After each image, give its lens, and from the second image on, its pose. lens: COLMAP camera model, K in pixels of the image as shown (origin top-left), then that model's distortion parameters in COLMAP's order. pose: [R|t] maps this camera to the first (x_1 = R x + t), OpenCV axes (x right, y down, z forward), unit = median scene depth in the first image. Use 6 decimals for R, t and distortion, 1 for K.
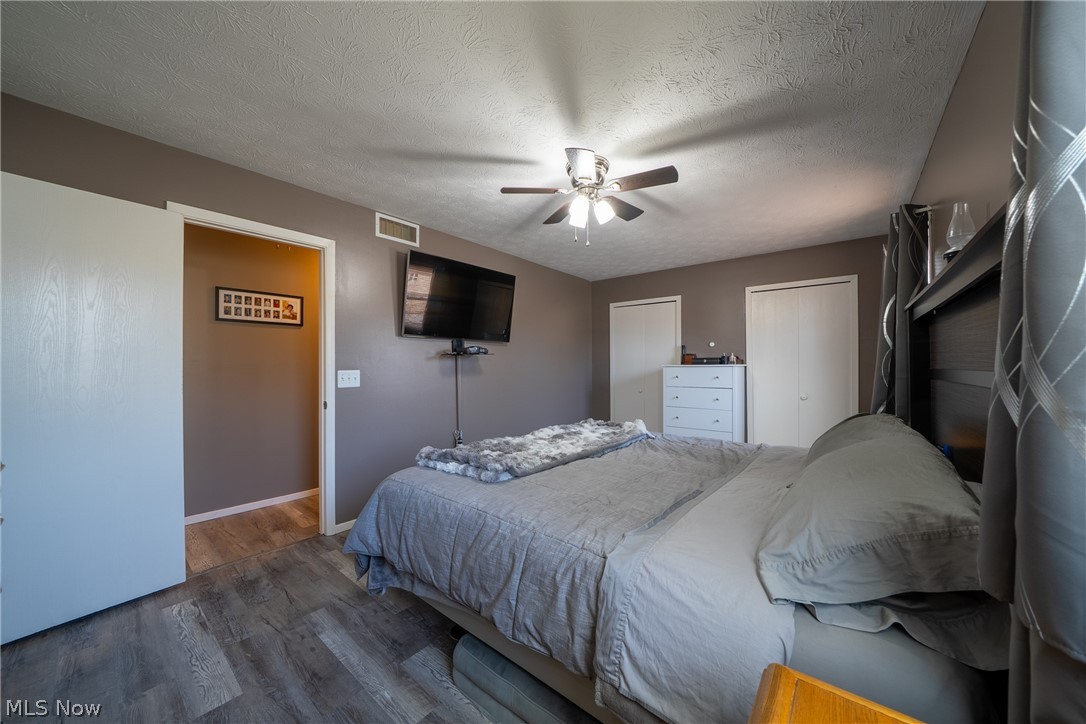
lens RADIAL K [[385.9, 0, 543.0], [0, 385.9, 362.0], [0, 0, 1]] dist [-0.025880, 0.002850]
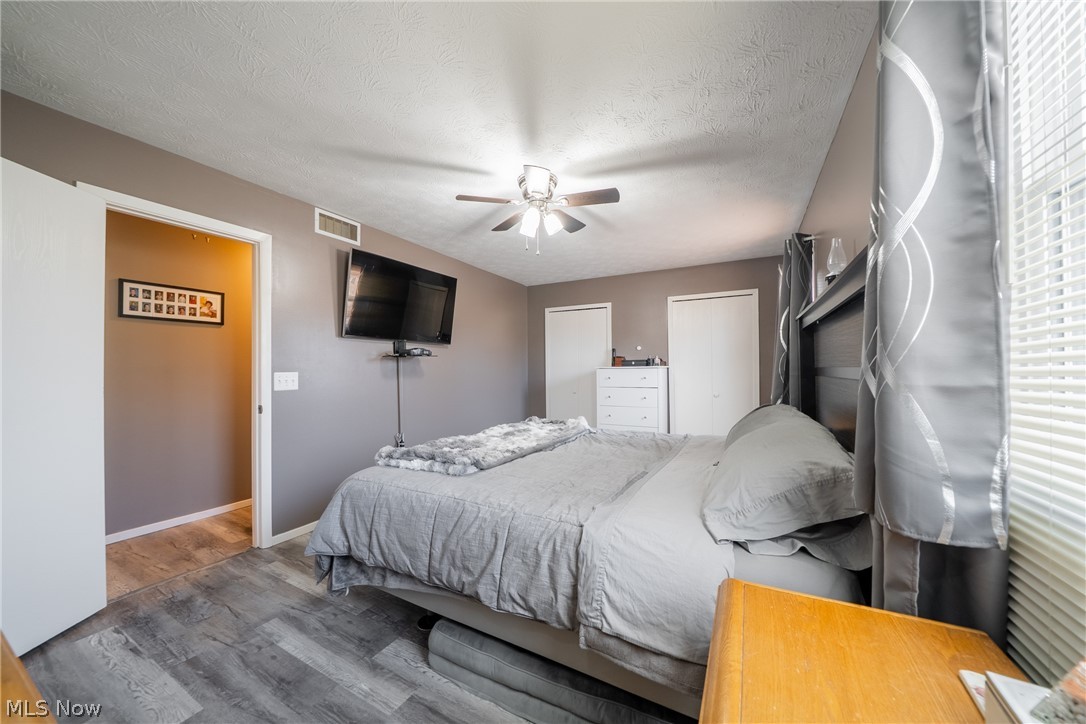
lens RADIAL K [[381.6, 0, 546.4], [0, 381.6, 362.6], [0, 0, 1]] dist [-0.023783, 0.003257]
pose [[0.982481, -0.001209, 0.186358, -0.088708], [0.002492, 0.999975, -0.006647, 0.009977], [-0.186345, 0.006995, 0.982459, -0.069666]]
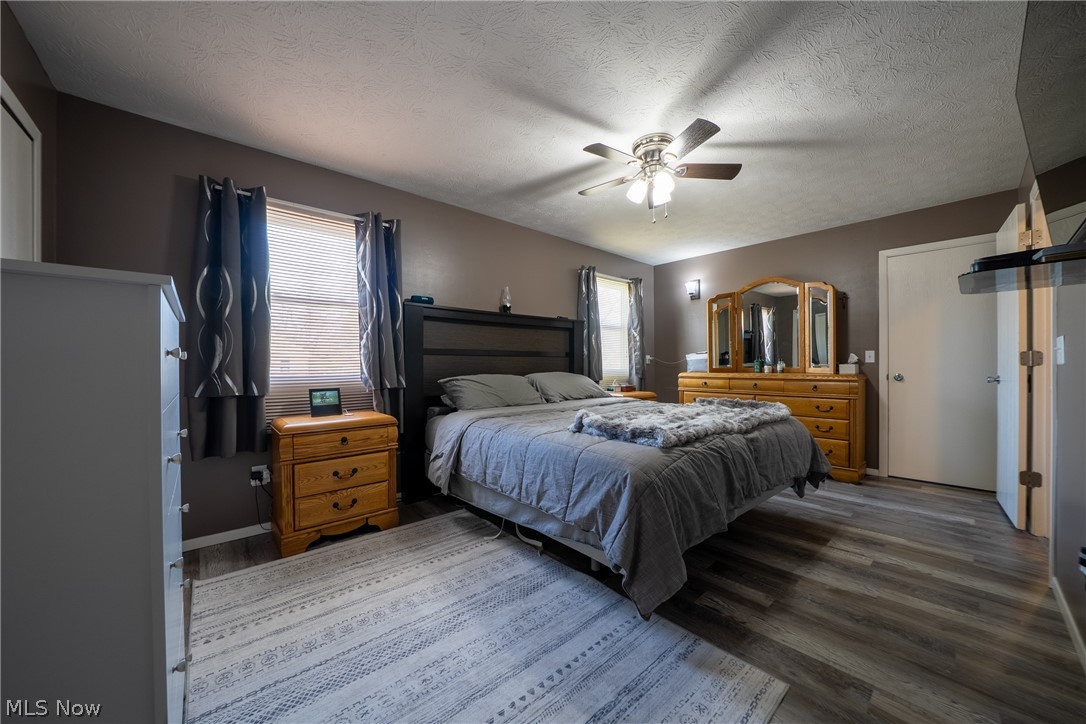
lens RADIAL K [[381.6, 0, 546.4], [0, 381.6, 362.6], [0, 0, 1]] dist [-0.023783, 0.003257]
pose [[-0.987451, 0.006468, 0.157792, 0.335627], [0.006201, 0.999978, -0.002186, 0.087252], [-0.157803, -0.001180, -0.987470, 2.804674]]
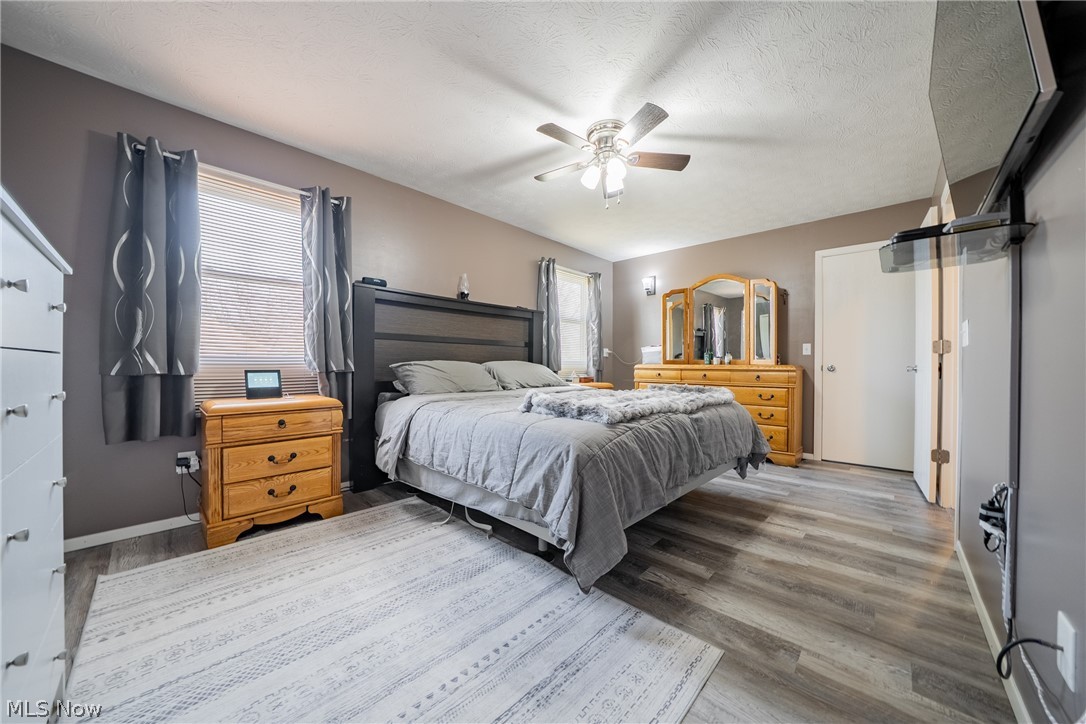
lens RADIAL K [[370.8, 0, 548.4], [0, 370.8, 362.0], [0, 0, 1]] dist [-0.026009, 0.003382]
pose [[-0.997717, -0.004008, 0.067413, 0.285549], [-0.004276, 0.999984, -0.003823, 0.151559], [-0.067397, -0.004102, -0.997718, 2.753193]]
